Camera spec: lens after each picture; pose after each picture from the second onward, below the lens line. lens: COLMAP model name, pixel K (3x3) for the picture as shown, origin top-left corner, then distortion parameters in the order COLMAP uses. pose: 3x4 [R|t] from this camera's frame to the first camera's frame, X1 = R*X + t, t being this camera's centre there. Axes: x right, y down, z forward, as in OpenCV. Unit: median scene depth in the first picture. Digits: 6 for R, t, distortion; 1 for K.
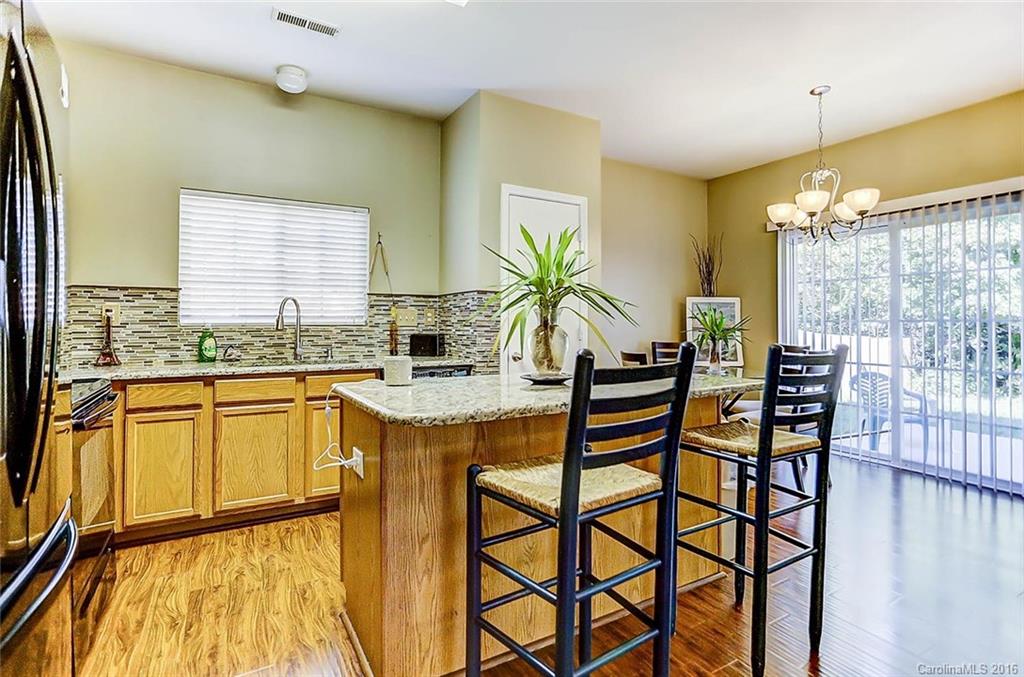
lens RADIAL K [[511.9, 0, 514.1], [0, 511.9, 323.7], [0, 0, 1]] dist [-0.064345, 0.031357]
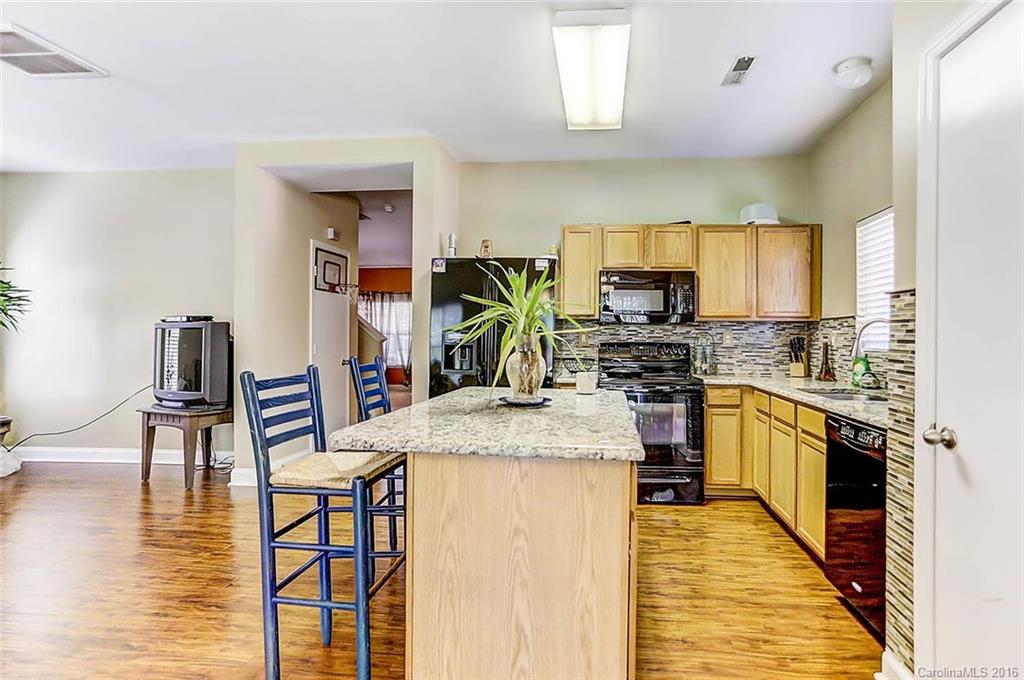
lens RADIAL K [[512.9, 0, 574.5], [0, 512.9, 333.0], [0, 0, 1]] dist [-0.036631, 0.031979]
pose [[-0.557177, -0.016805, -0.830224, 0.537558], [-0.012524, 0.999852, -0.011834, -0.012241], [0.830299, 0.003805, -0.557305, 1.012236]]
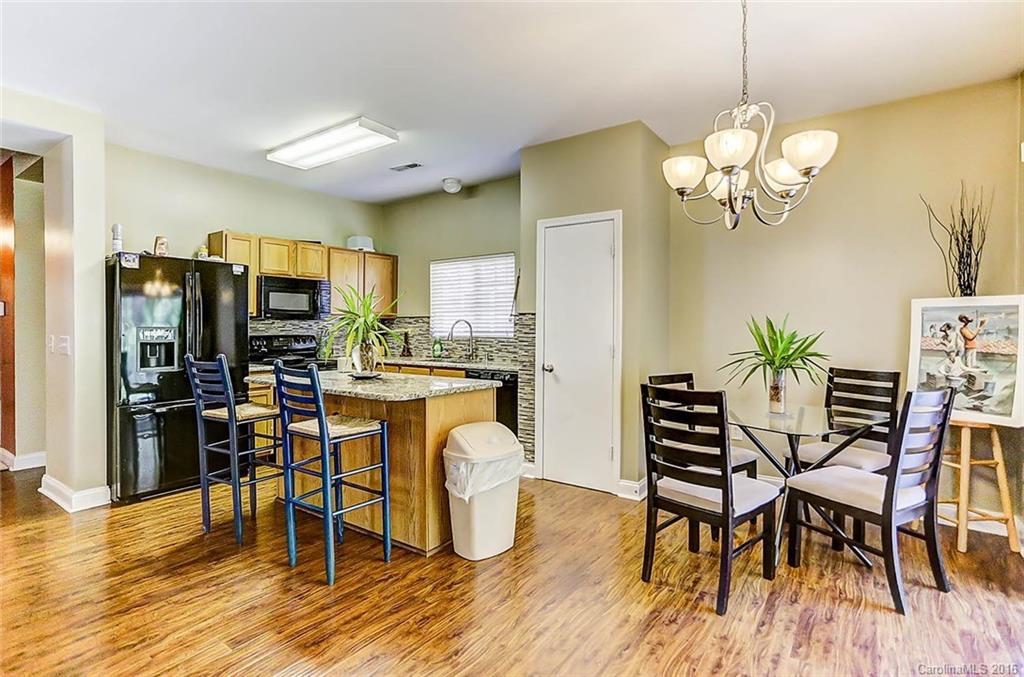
lens RADIAL K [[501.5, 0, 511.2], [0, 501.5, 329.9], [0, 0, 1]] dist [-0.038871, 0.029061]
pose [[0.418956, 0.003586, -0.908000, 1.025855], [0.000301, 0.999992, 0.004089, -0.026978], [0.908007, -0.001987, 0.418951, 0.464782]]
